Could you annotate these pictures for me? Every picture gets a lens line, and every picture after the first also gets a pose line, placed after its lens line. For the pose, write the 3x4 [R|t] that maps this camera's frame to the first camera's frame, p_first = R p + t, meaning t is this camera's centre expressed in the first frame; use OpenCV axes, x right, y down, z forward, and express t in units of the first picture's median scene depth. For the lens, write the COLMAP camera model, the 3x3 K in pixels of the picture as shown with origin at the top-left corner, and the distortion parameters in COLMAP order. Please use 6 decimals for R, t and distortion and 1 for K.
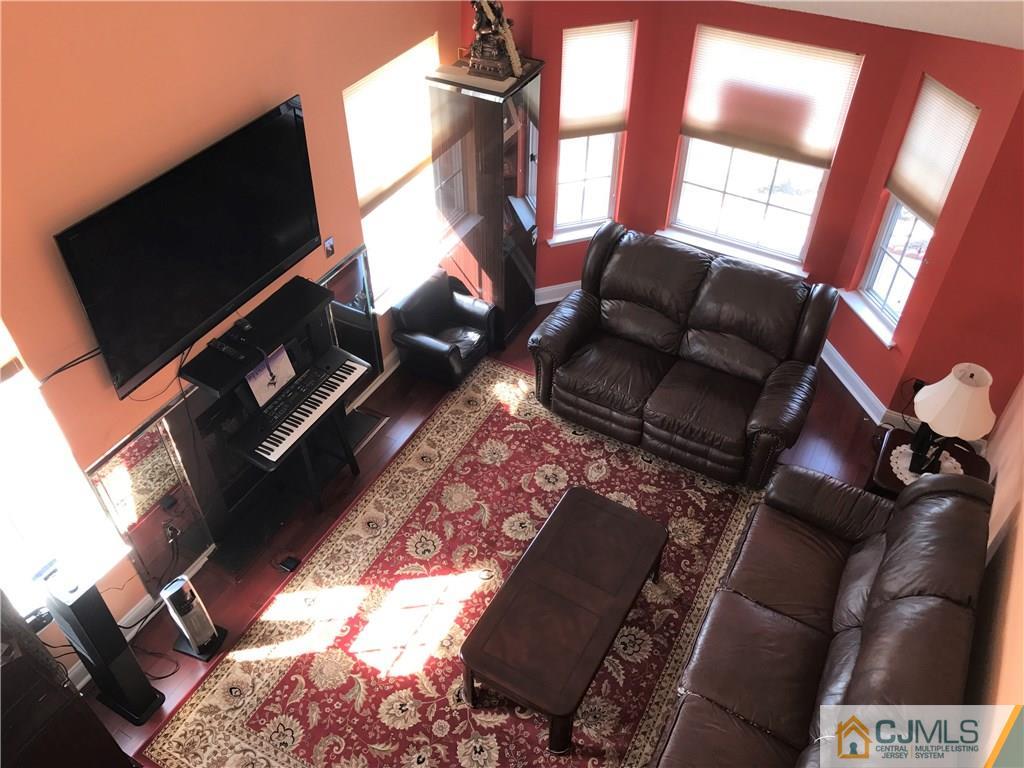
lens RADIAL K [[850.0, 0, 515.6], [0, 850.0, 390.0], [0, 0, 1]] dist [0.012150, -0.010322]
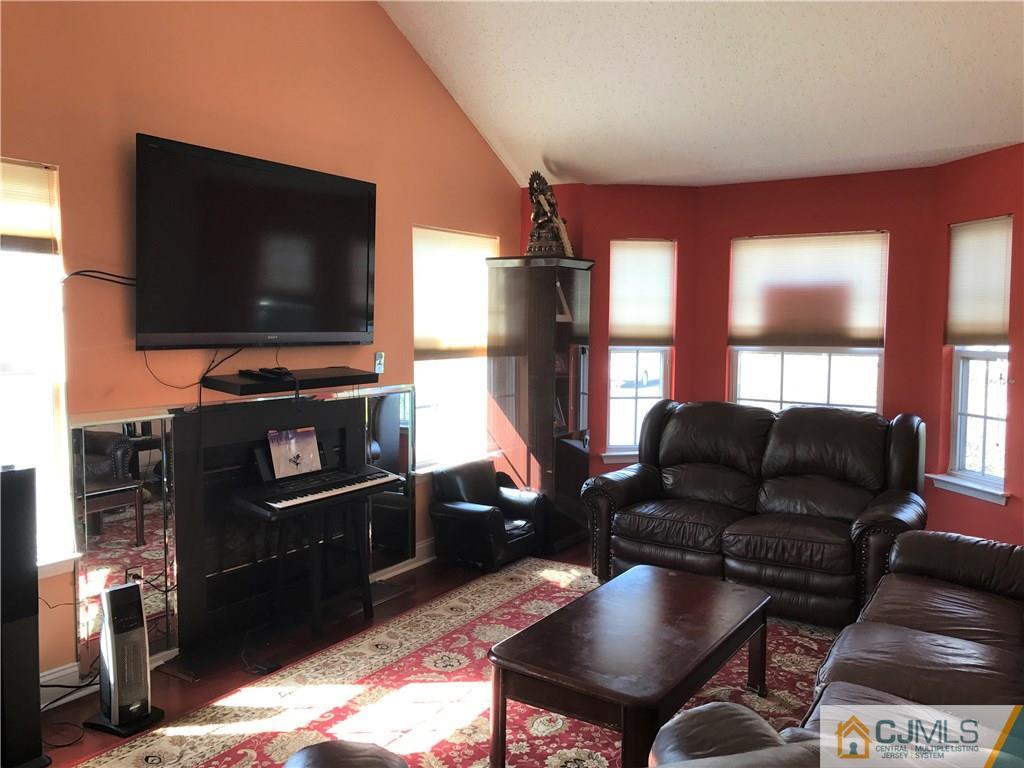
lens RADIAL K [[850.0, 0, 508.9], [0, 850.0, 386.4], [0, 0, 1]] dist [0.012150, -0.010322]
pose [[0.997849, 0.005535, -0.065316, -0.003724], [-0.045554, 0.775055, -0.630250, 0.459249], [0.047135, 0.631870, 0.773640, 0.257222]]
